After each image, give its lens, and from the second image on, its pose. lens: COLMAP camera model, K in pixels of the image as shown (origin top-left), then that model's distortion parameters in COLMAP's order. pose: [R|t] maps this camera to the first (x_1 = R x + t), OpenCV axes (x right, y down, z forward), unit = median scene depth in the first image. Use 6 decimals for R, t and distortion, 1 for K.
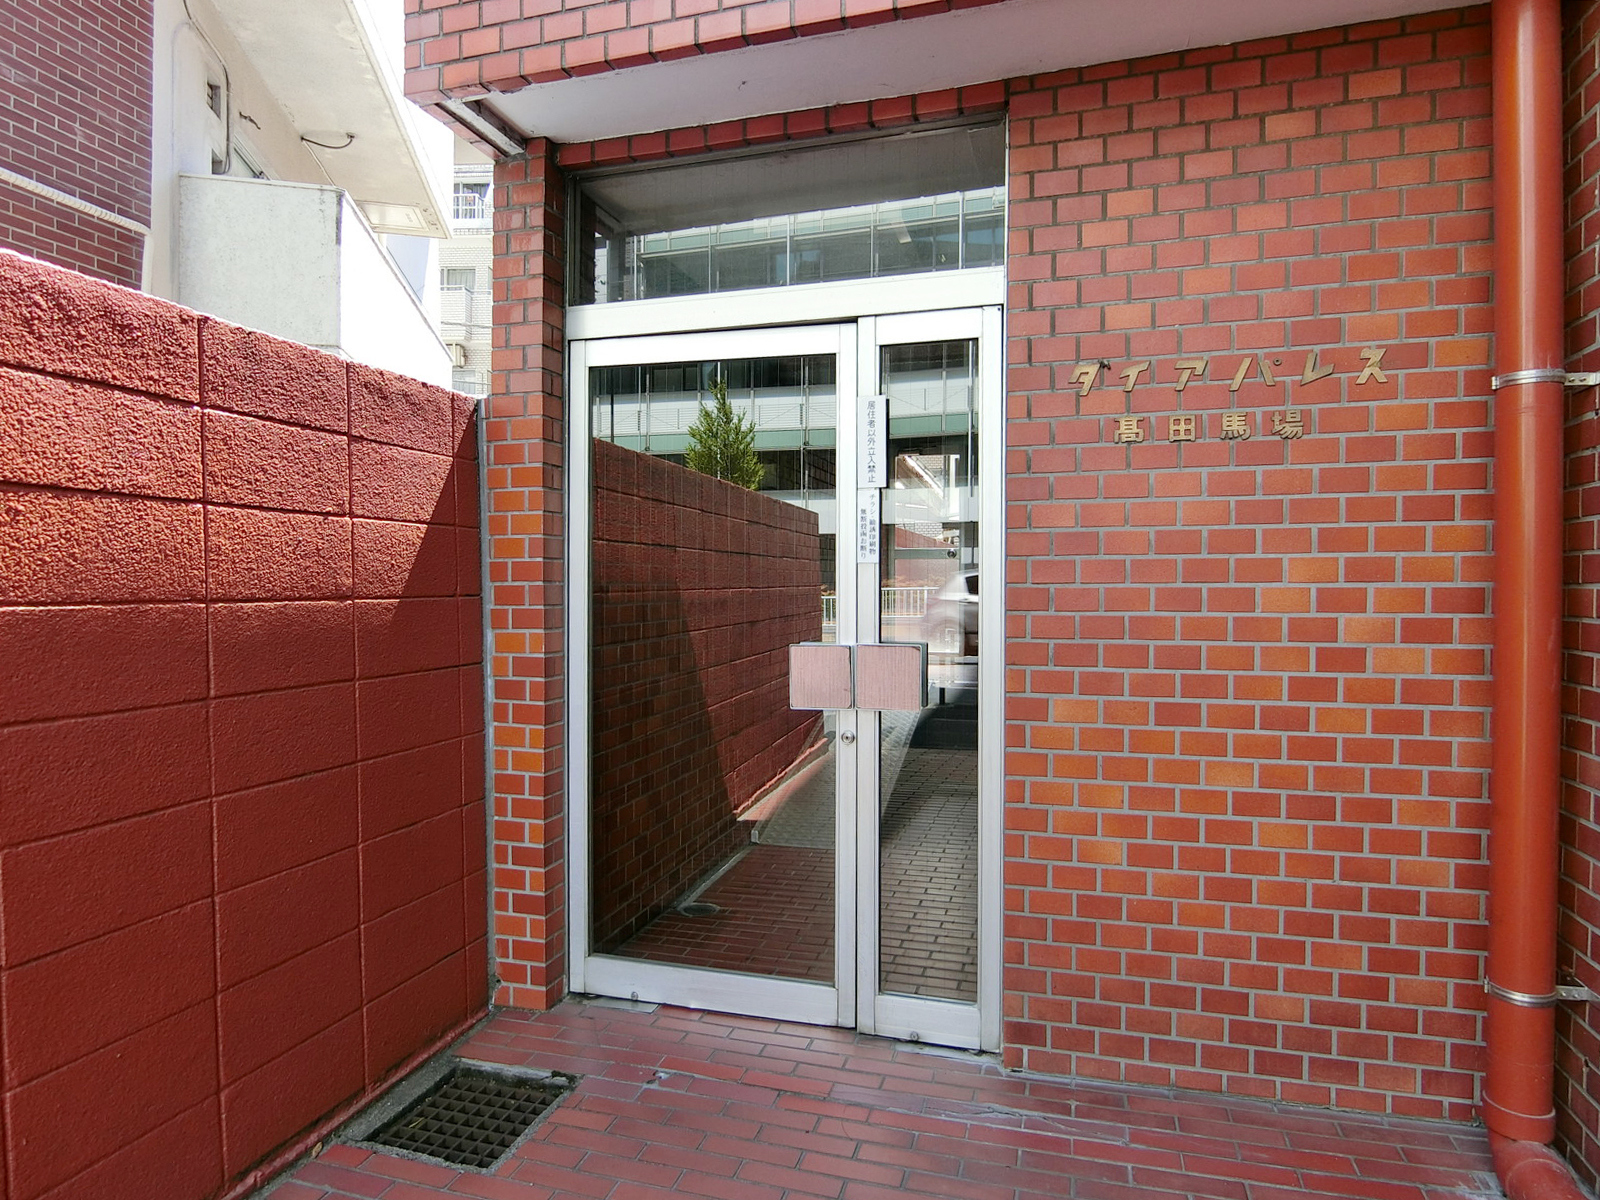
lens RADIAL K [[941.3, 0, 800.0], [0, 941.3, 600.0], [0, 0, 1]] dist [0.000895, 0.000203]
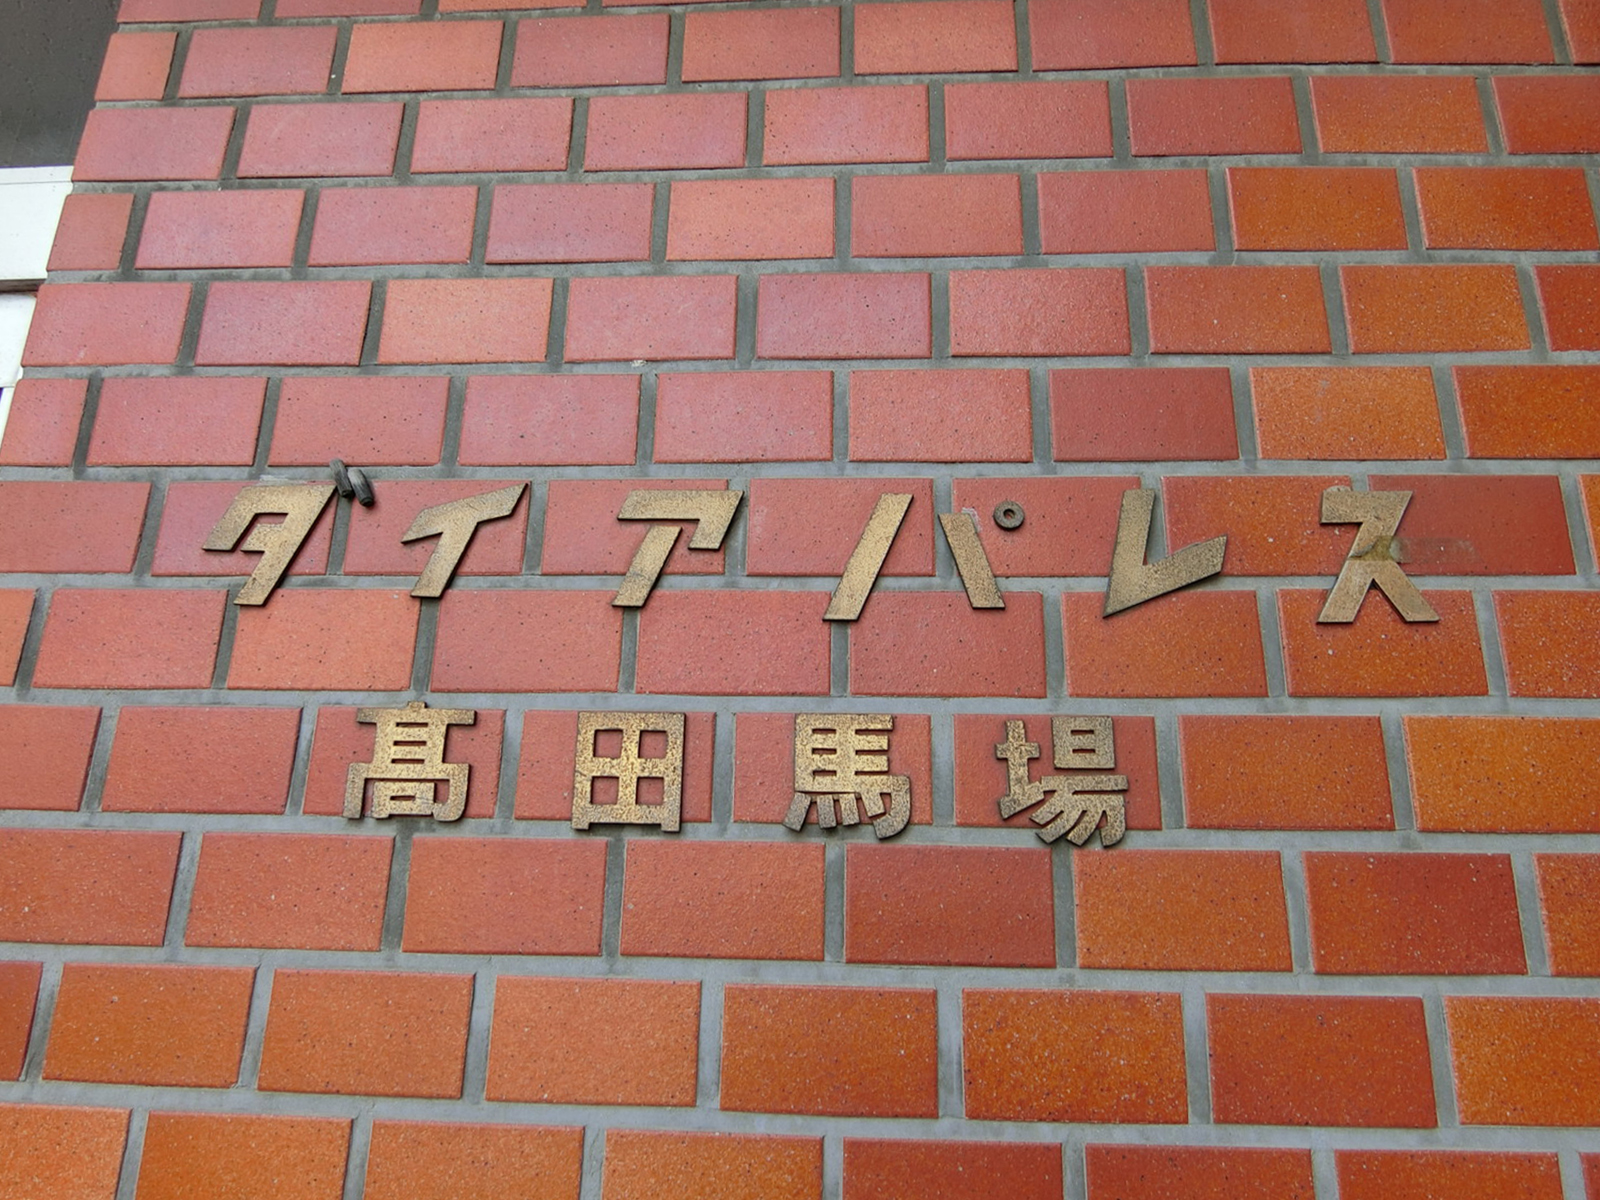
lens RADIAL K [[1030.0, 0, 800.0], [0, 1030.0, 600.0], [0, 0, 1]] dist [-0.027421, 0.000240]
pose [[0.973594, 0.080075, 0.213781, 0.396939], [-0.016224, 0.958366, -0.285081, -0.155210], [-0.227709, 0.274085, 0.934359, 0.765494]]
